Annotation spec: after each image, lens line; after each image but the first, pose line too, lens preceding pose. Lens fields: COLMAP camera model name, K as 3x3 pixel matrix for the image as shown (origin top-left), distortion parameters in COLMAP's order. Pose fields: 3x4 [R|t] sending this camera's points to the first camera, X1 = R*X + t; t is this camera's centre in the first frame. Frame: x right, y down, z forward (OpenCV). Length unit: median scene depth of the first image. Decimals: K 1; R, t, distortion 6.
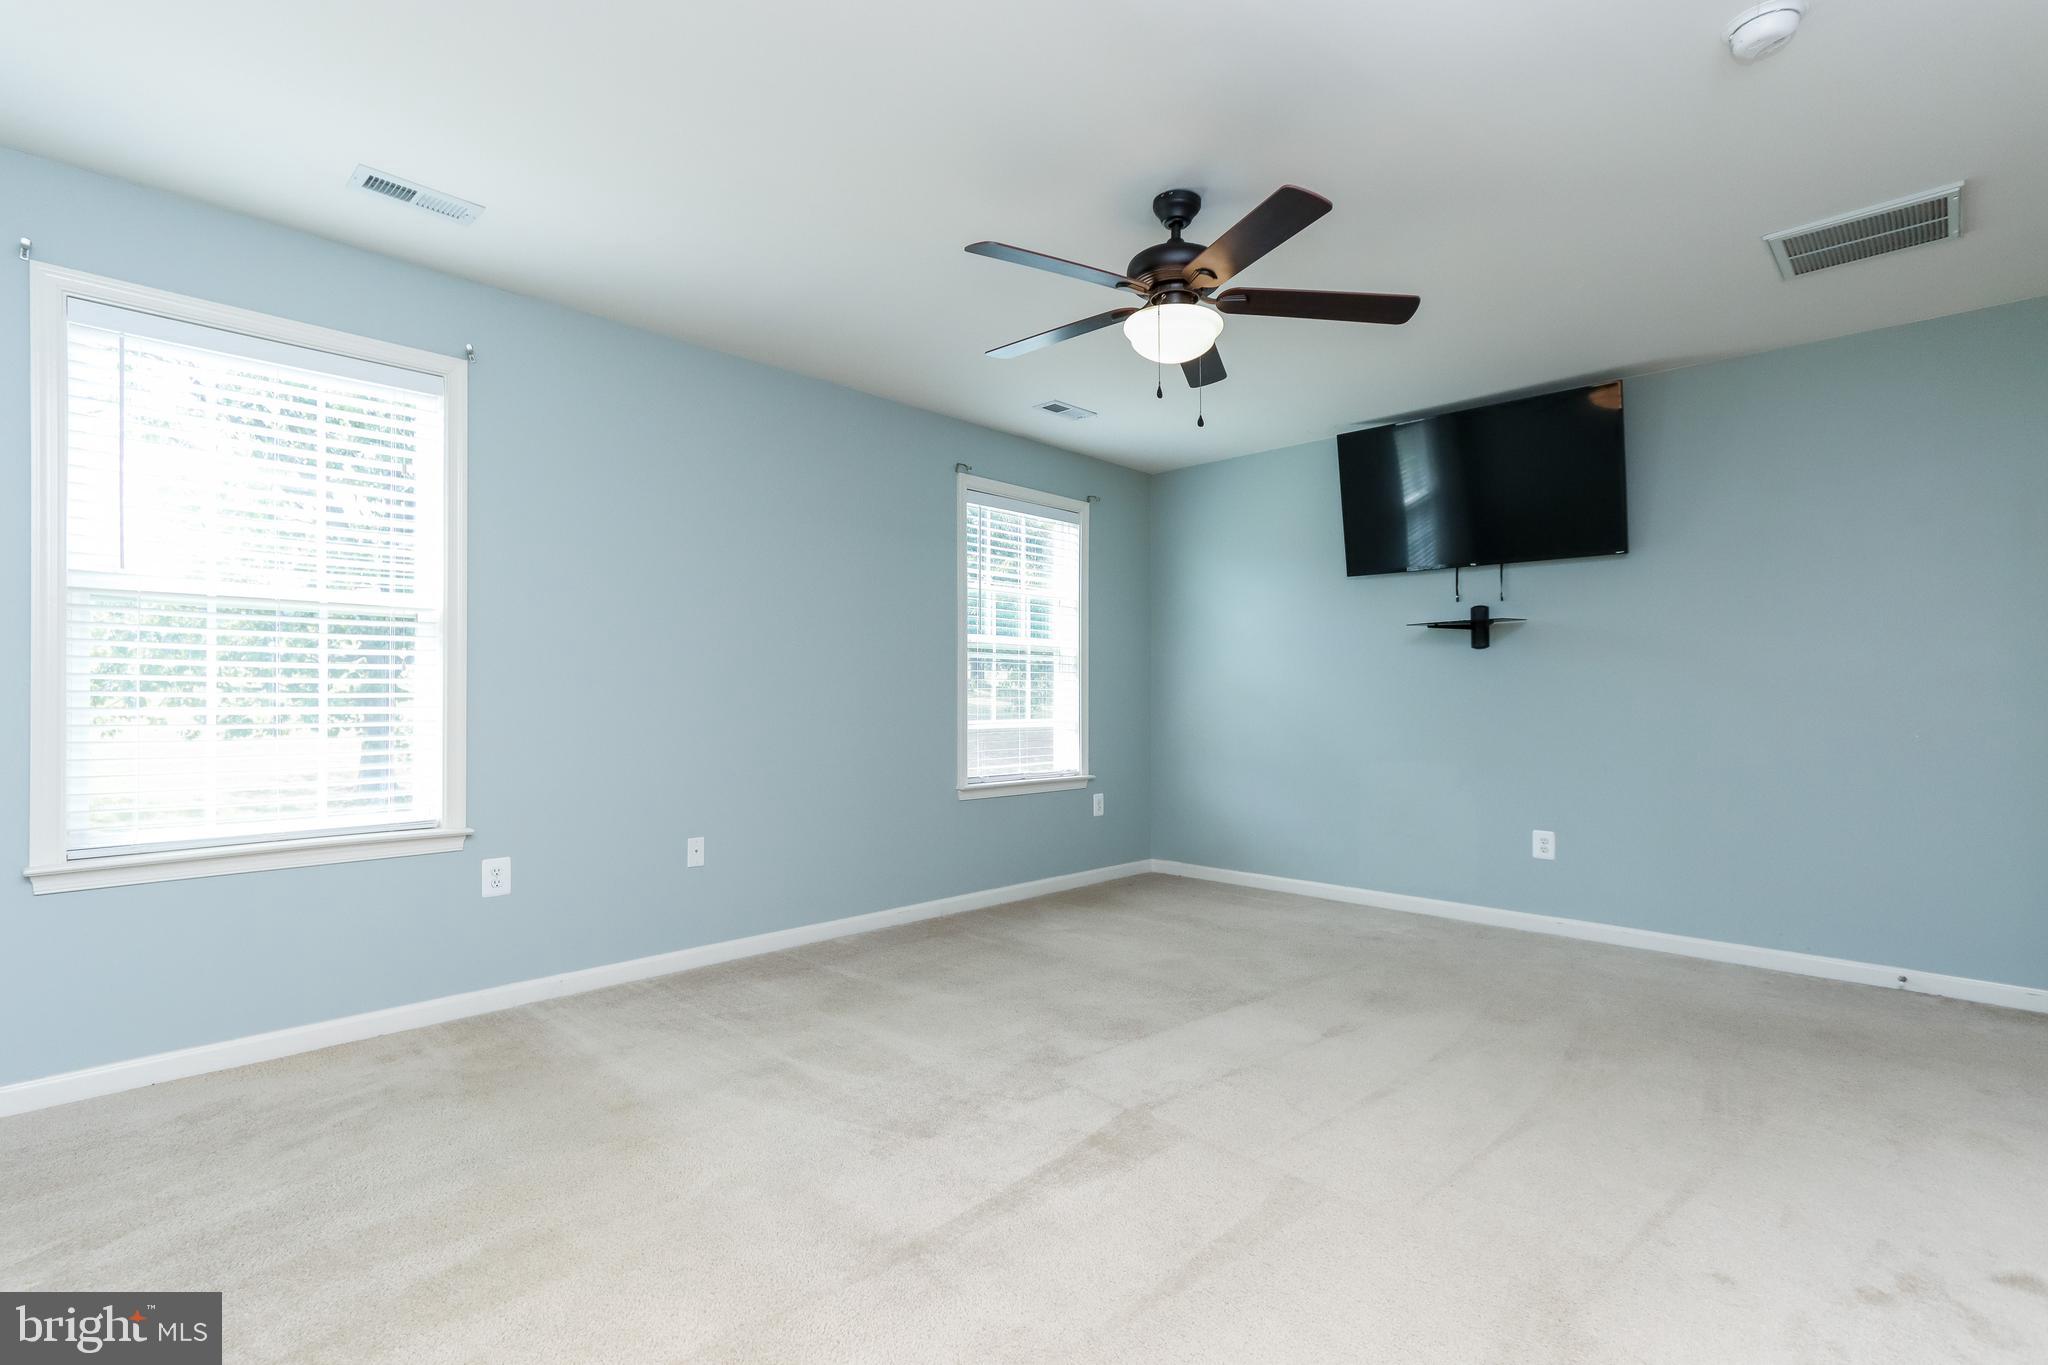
lens RADIAL K [[953.2, 0, 1021.7], [0, 953.2, 690.2], [0, 0, 1]] dist [0.008914, 0.000379]
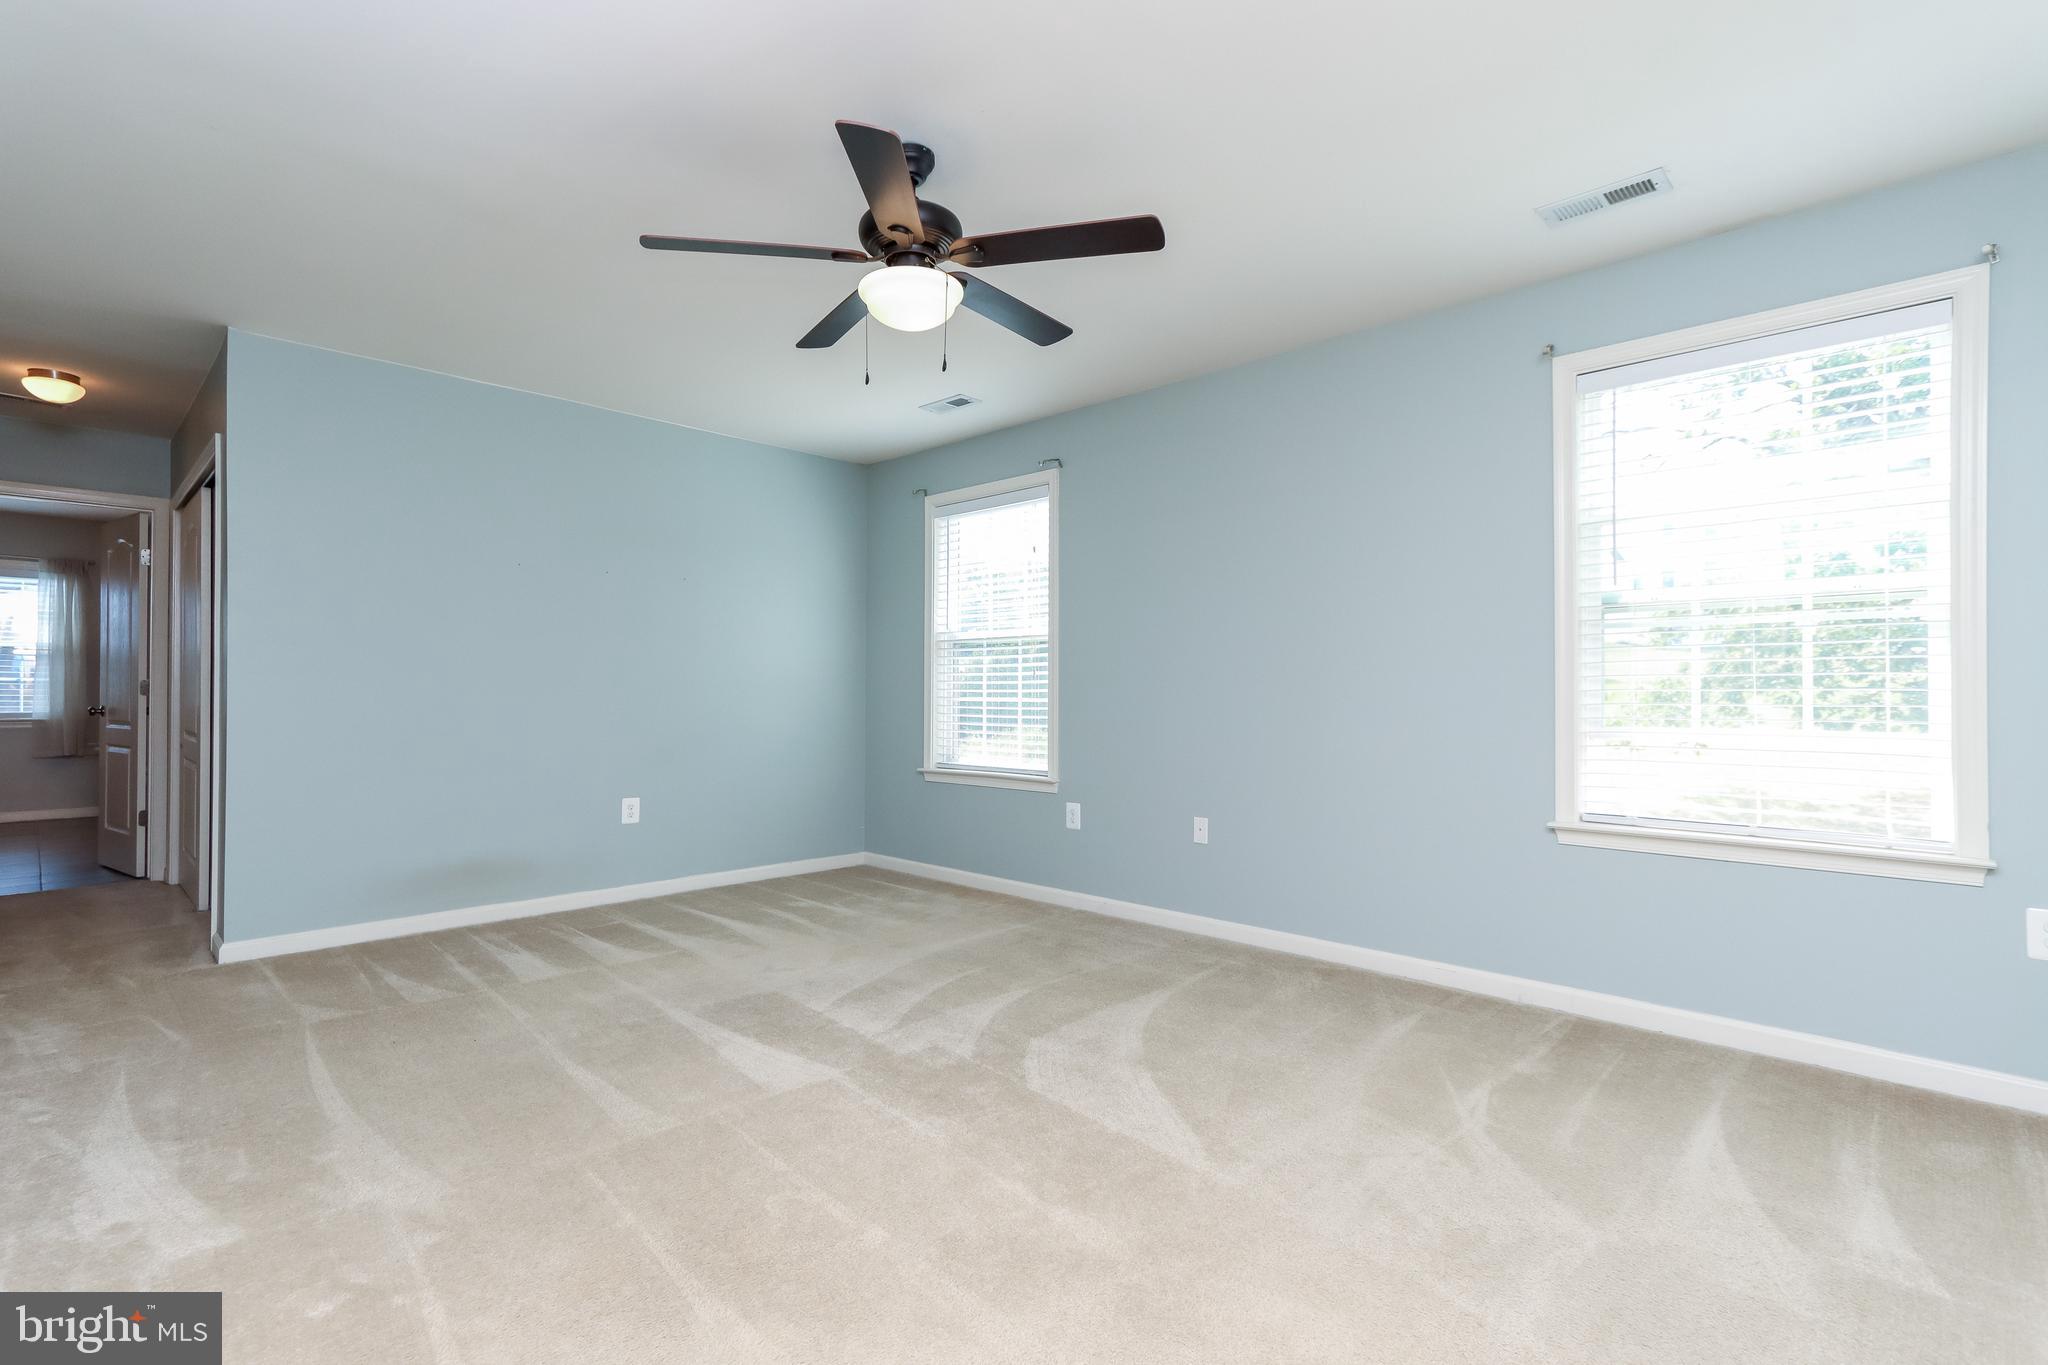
lens RADIAL K [[953.2, 0, 1027.9], [0, 953.2, 680.2], [0, 0, 1]] dist [0.008914, 0.000379]
pose [[0.005635, -0.013665, -0.999891, 0.267596], [0.008106, 0.999874, -0.013619, 0.002582], [0.999951, -0.008028, 0.005745, 0.272438]]
